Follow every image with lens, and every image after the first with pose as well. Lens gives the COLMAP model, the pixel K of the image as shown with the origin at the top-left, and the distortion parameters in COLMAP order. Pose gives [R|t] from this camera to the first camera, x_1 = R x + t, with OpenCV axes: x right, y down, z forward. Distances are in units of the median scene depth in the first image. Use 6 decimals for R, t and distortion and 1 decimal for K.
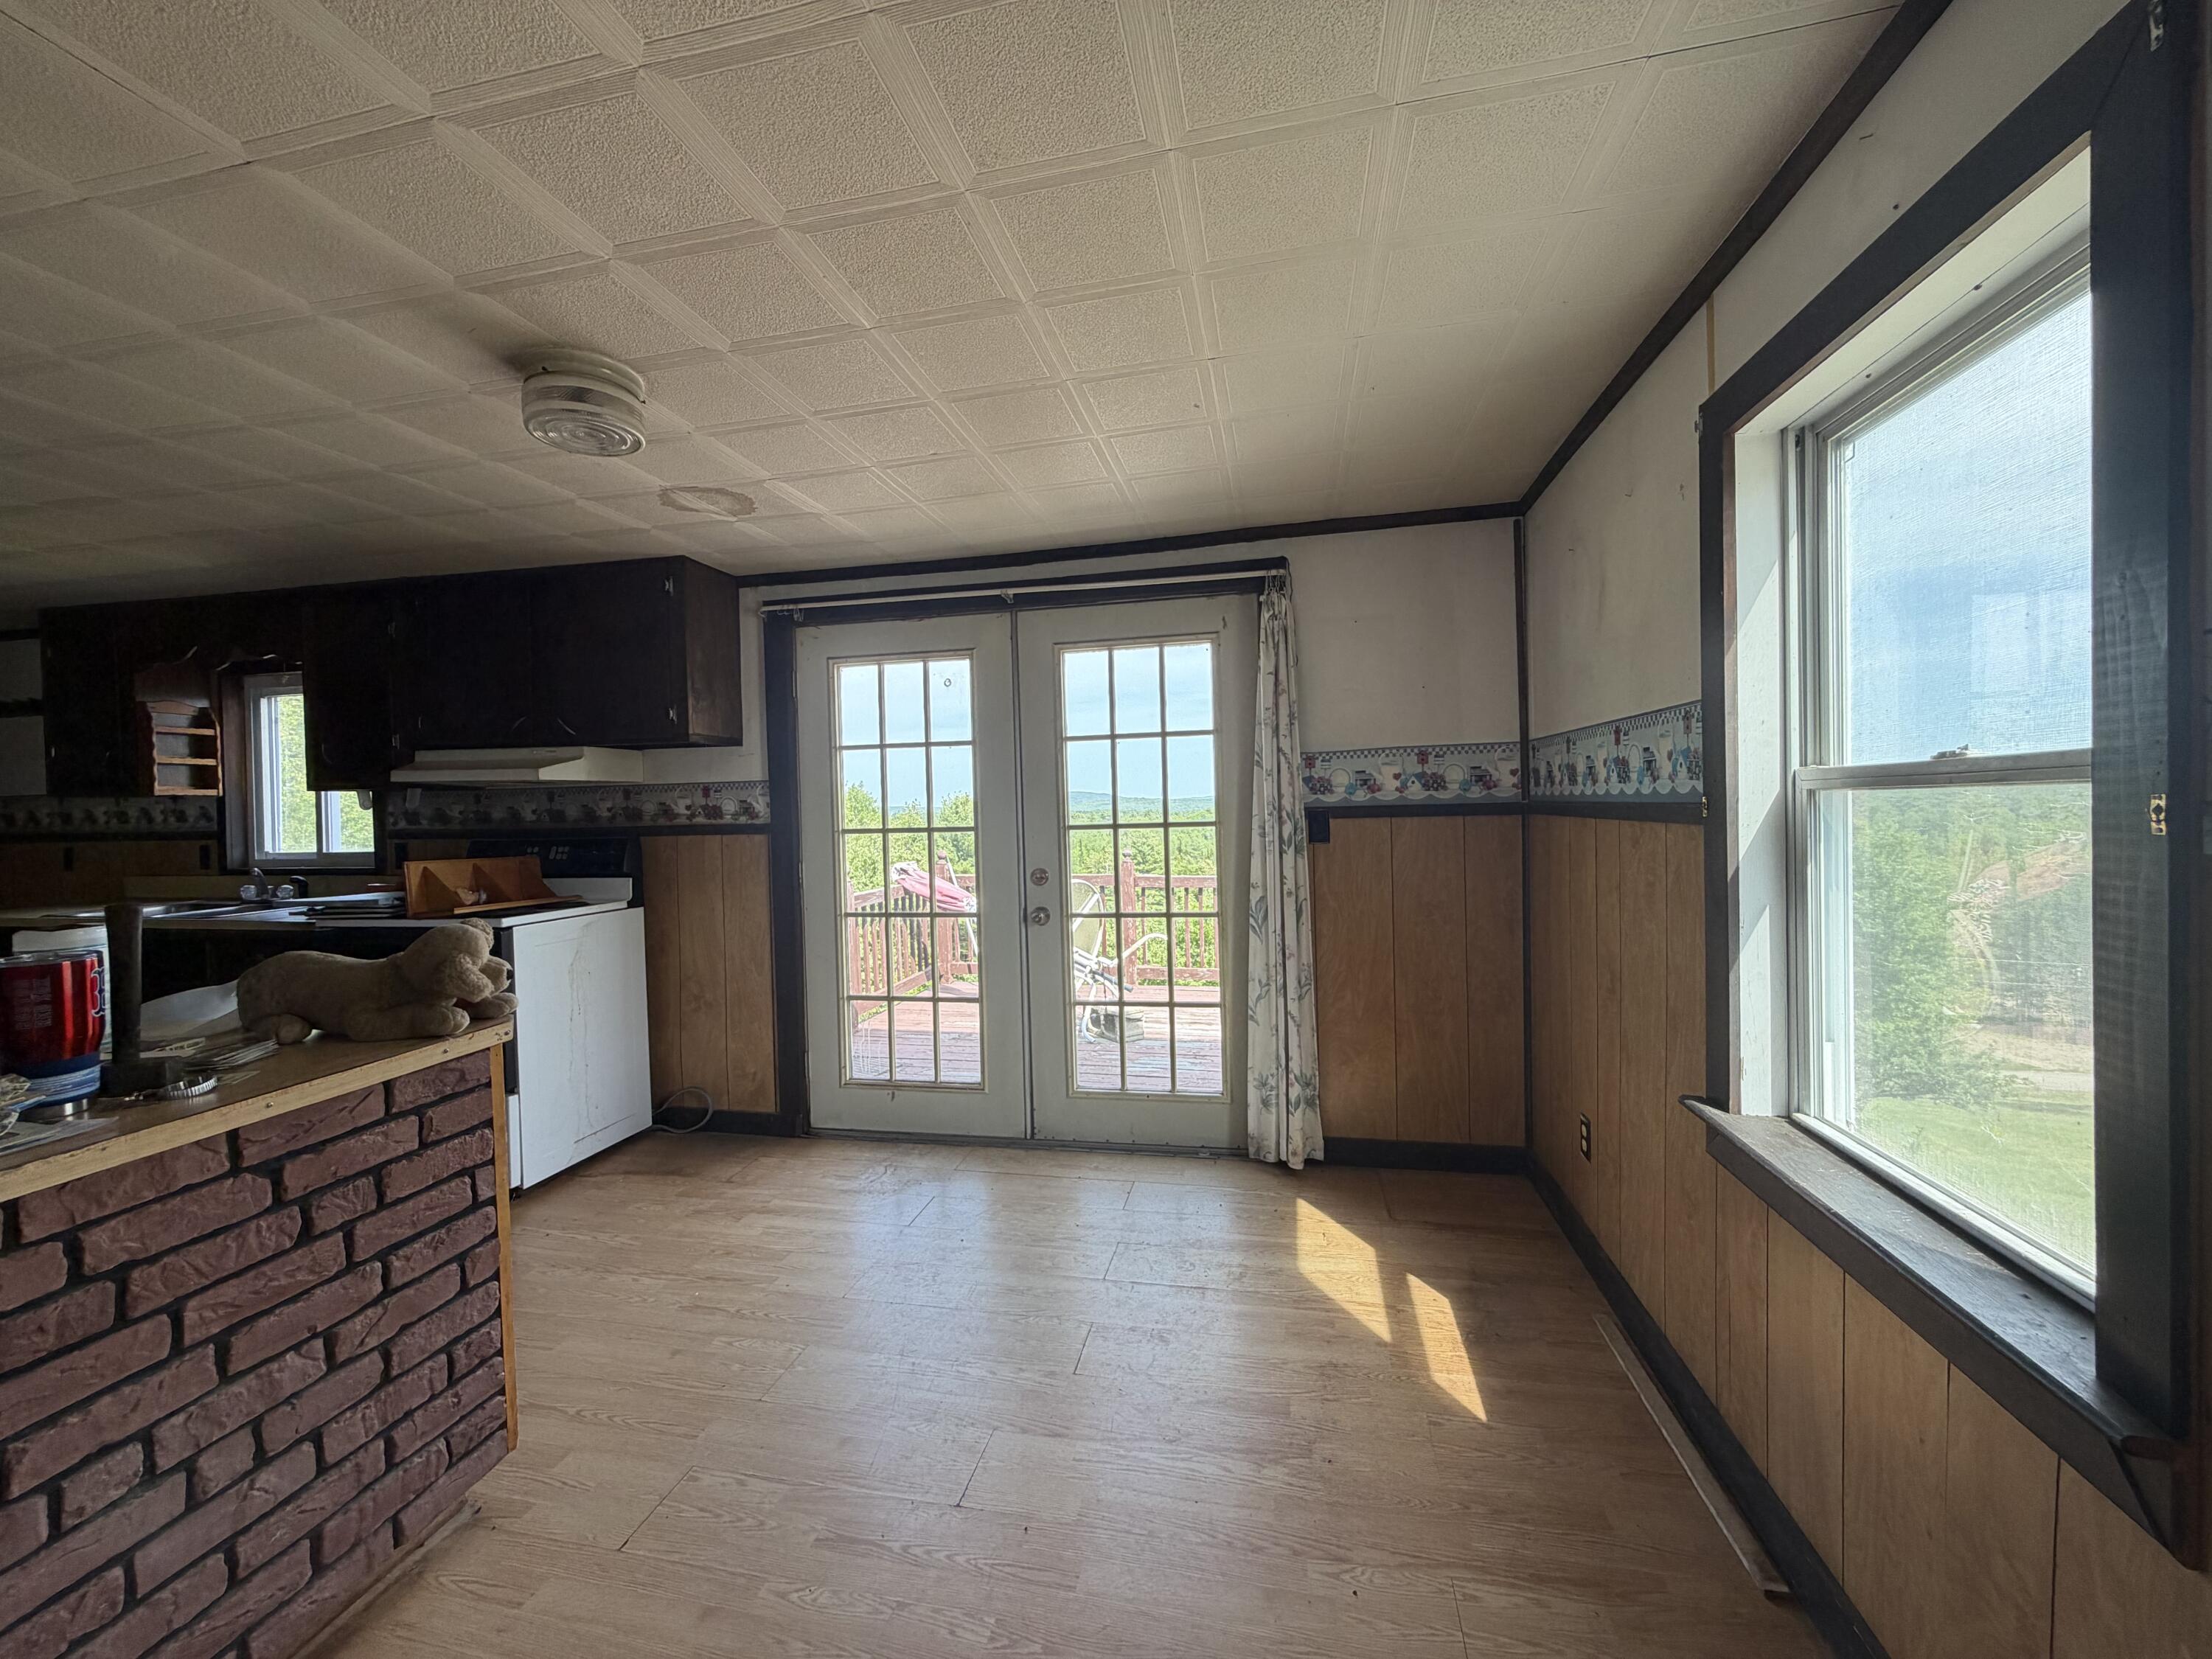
lens RADIAL K [[880.4, 0, 1101.3], [0, 880.4, 827.8], [0, 0, 1]] dist [0.001510, 0.000067]
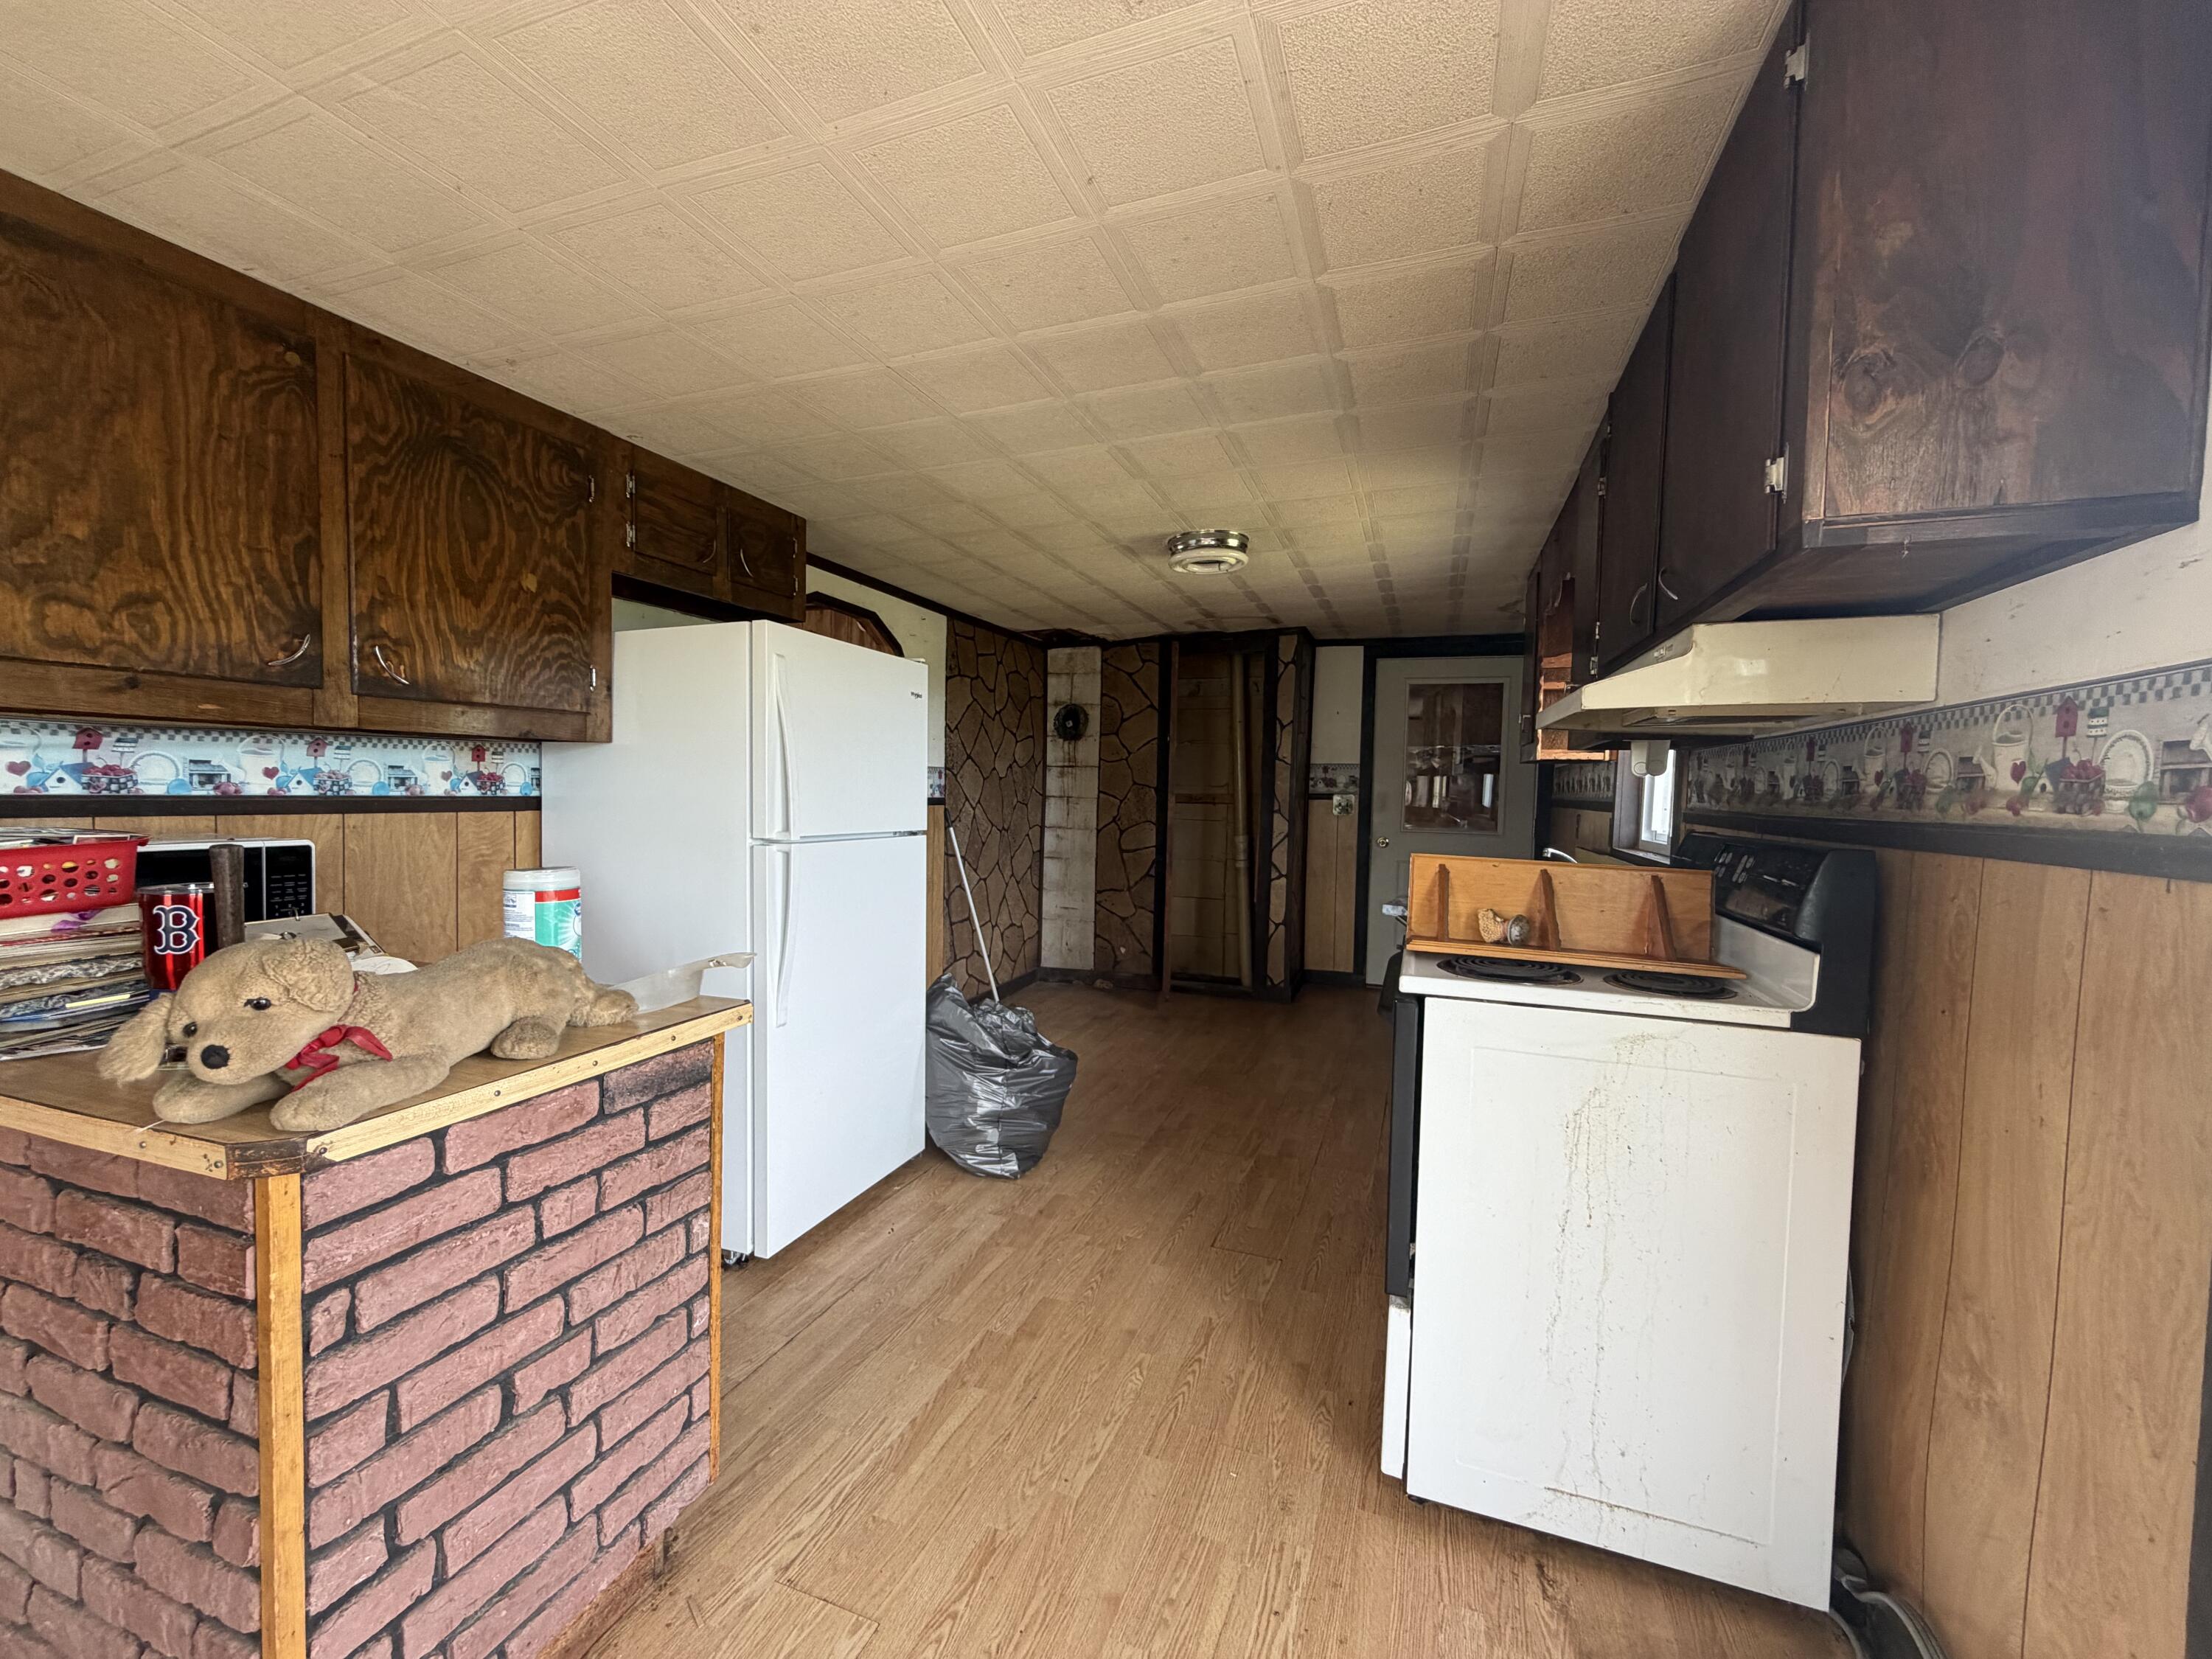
lens RADIAL K [[905.1, 0, 1106.0], [0, 905.1, 829.5], [0, 0, 1]] dist [-0.017866, 0.000030]
pose [[-0.167042, 0.060352, -0.984101, -0.105927], [-0.050534, 0.996289, 0.069677, -0.008146], [0.984654, 0.061369, -0.163372, 0.740576]]
